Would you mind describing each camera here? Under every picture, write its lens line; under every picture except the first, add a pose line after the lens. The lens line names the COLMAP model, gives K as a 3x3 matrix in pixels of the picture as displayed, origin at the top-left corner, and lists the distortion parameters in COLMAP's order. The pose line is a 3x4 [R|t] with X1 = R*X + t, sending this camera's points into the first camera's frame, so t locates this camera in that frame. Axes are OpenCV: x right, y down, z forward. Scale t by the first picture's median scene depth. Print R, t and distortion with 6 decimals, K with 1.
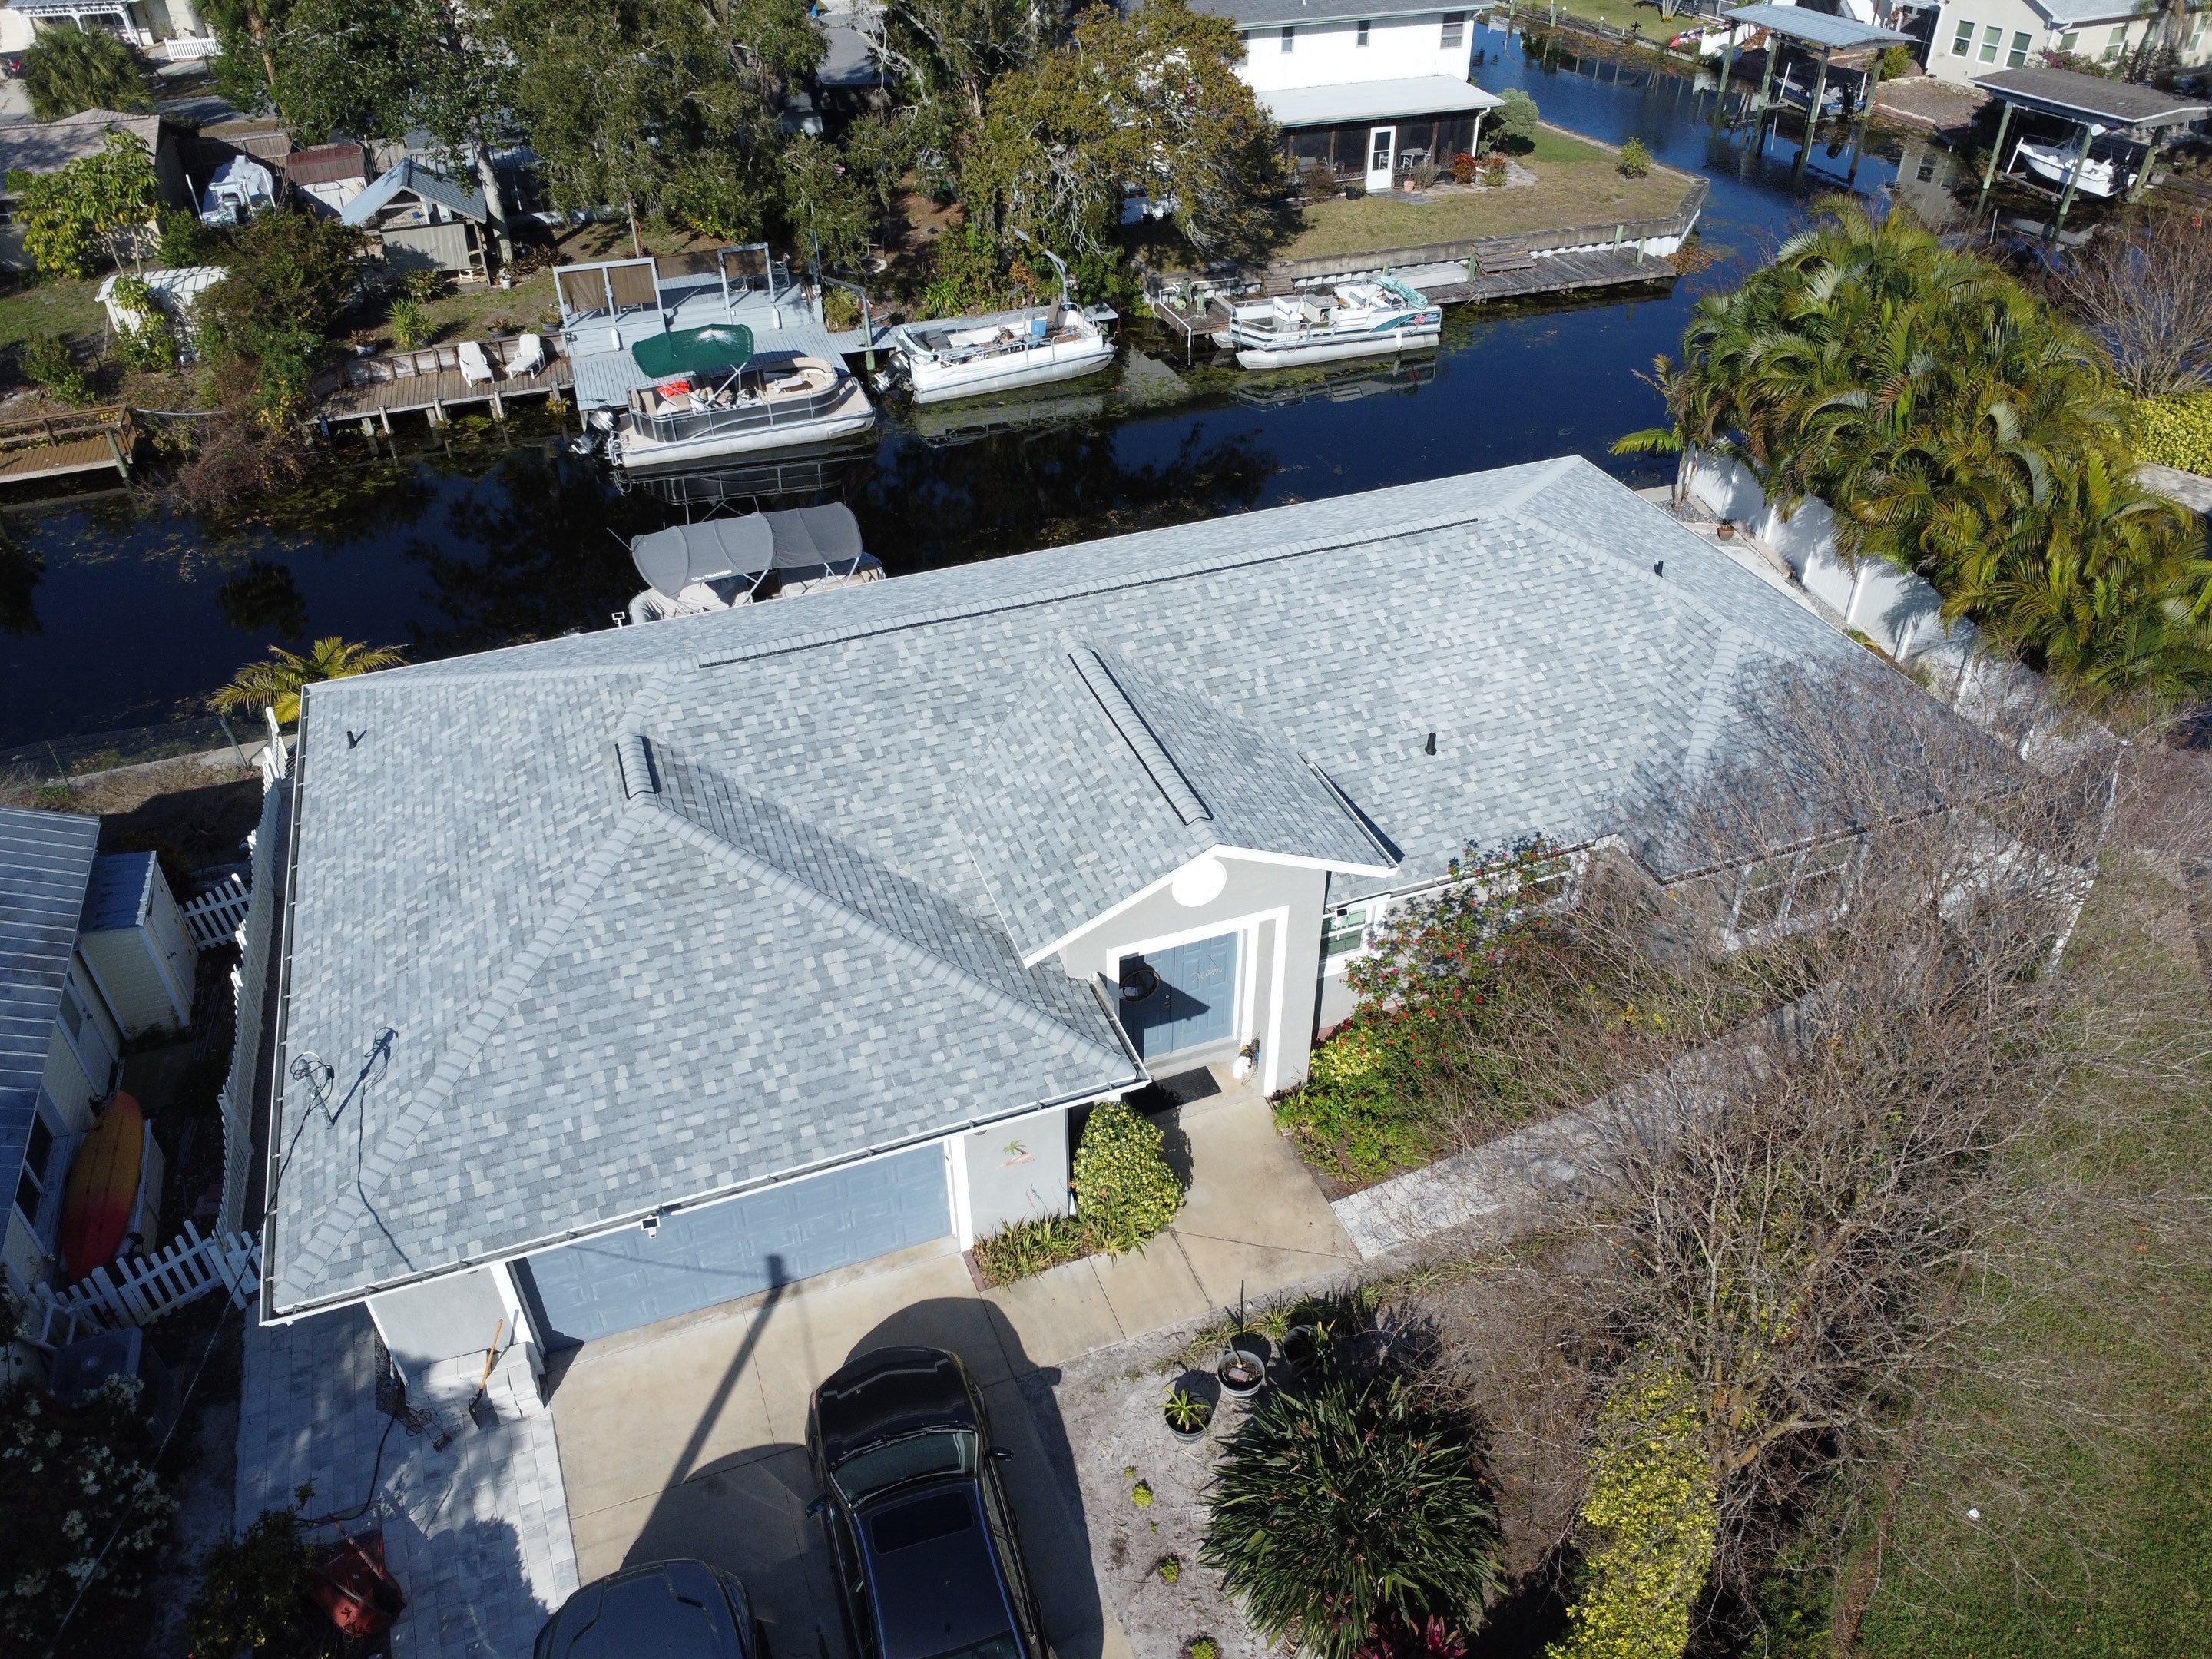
lens RADIAL K [[1601.9, 0, 1091.5], [0, 1601.9, 826.3], [0, 0, 1]] dist [-0.022975, -0.016741]
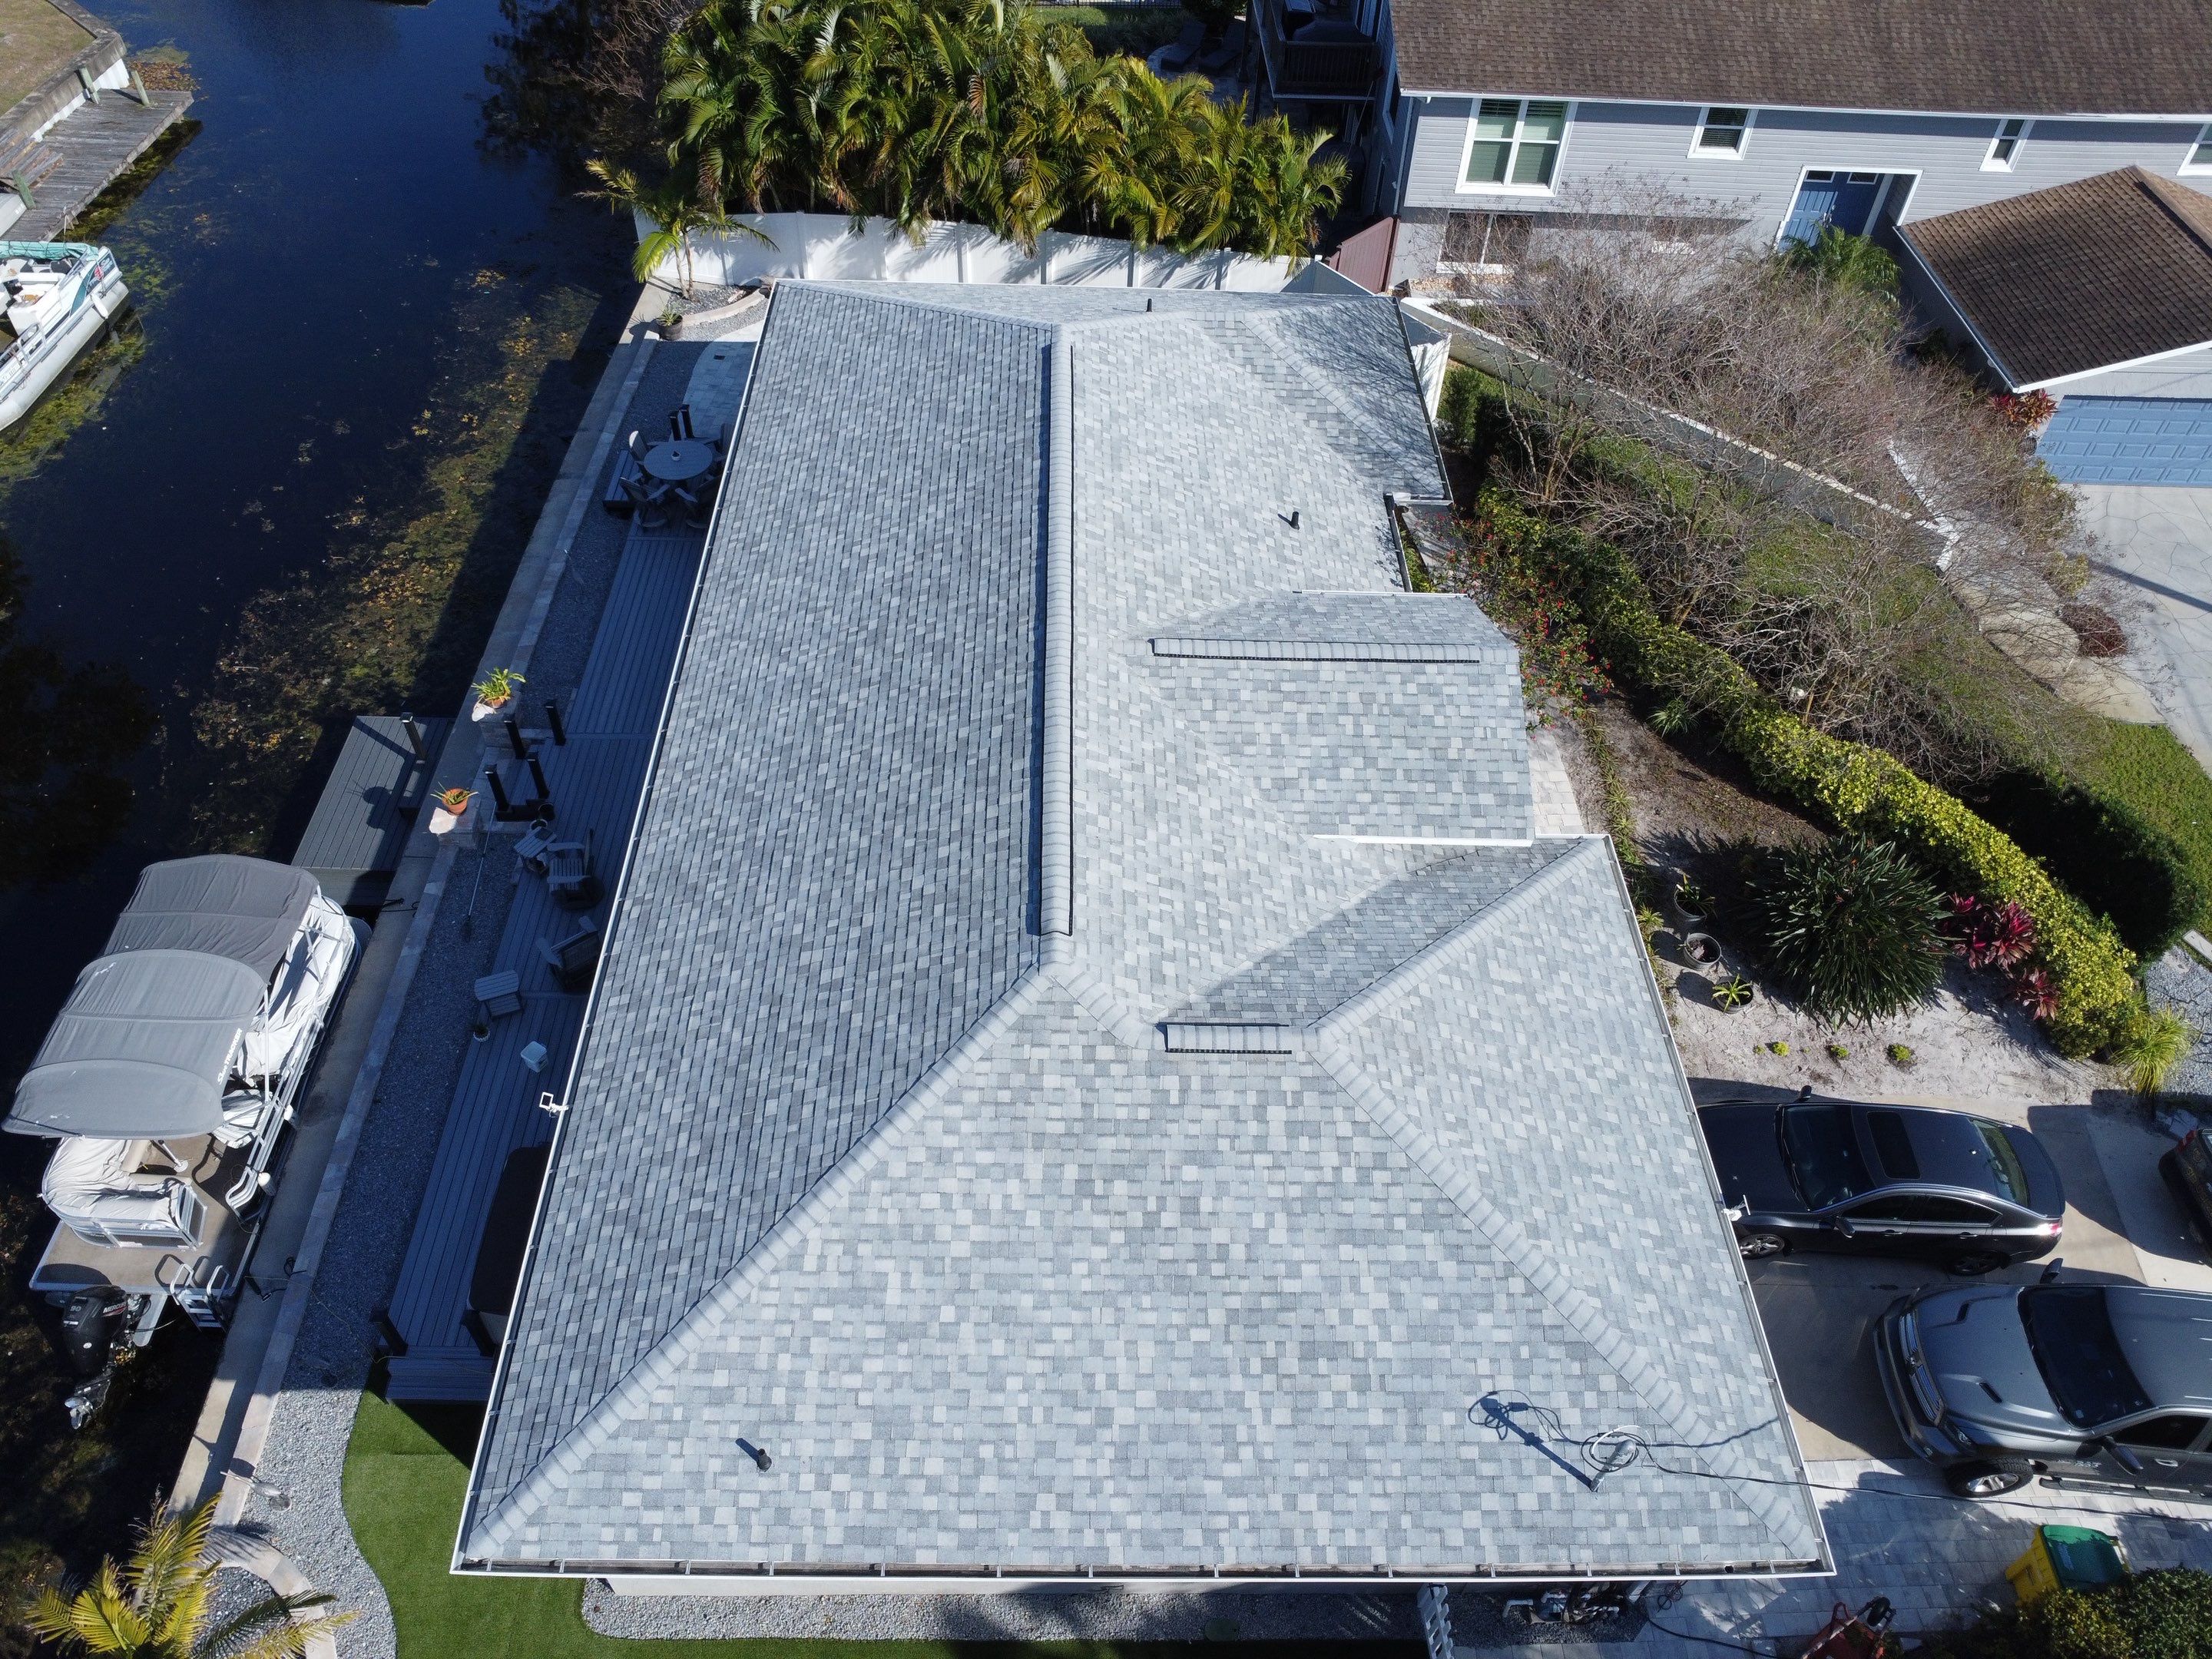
lens RADIAL K [[1601.9, 0, 1099.9], [0, 1601.9, 828.8], [0, 0, 1]] dist [-0.022975, -0.016741]
pose [[0.329717, -0.672021, 0.663079, -0.682840], [0.531356, 0.712645, 0.458038, -0.460242], [-0.780351, 0.201308, 0.592054, 0.473701]]
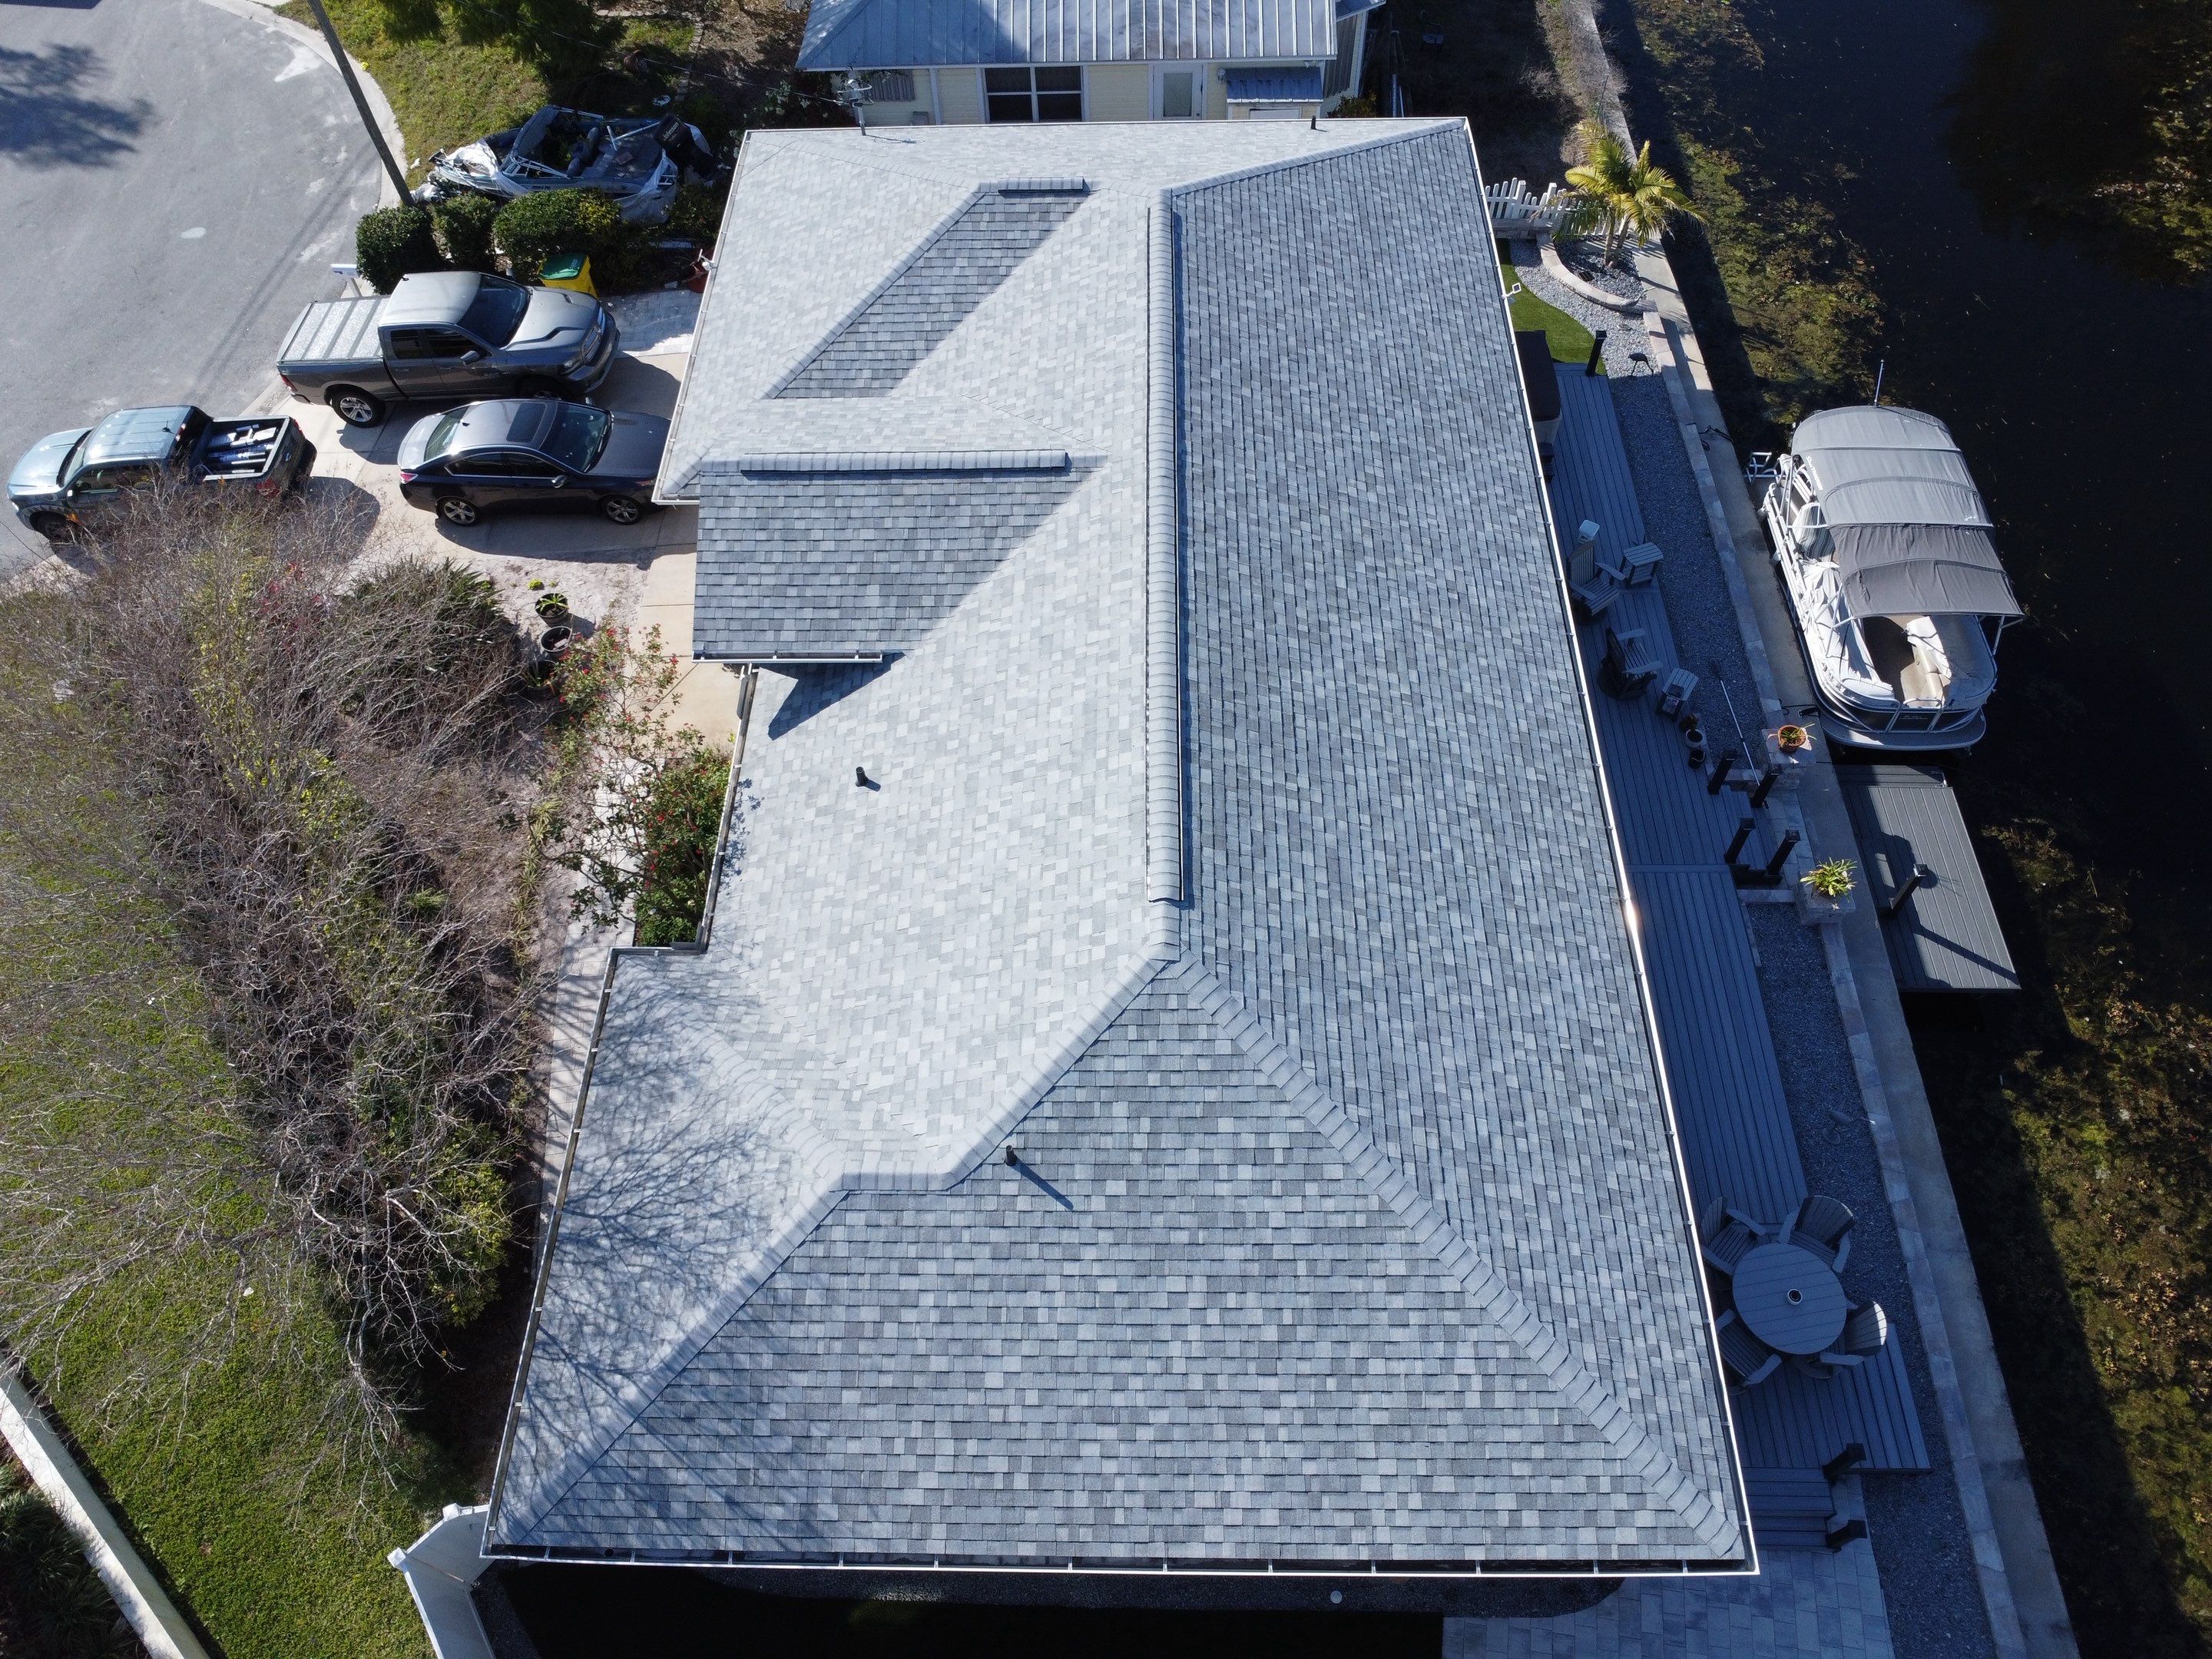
lens RADIAL K [[1601.9, 0, 1093.0], [0, 1601.9, 821.5], [0, 0, 1]] dist [-0.022975, -0.016741]
pose [[-0.359913, 0.779596, -0.512535, 0.606985], [-0.525797, 0.284316, 0.801687, -0.776128], [0.770714, 0.558027, 0.307580, 0.811120]]
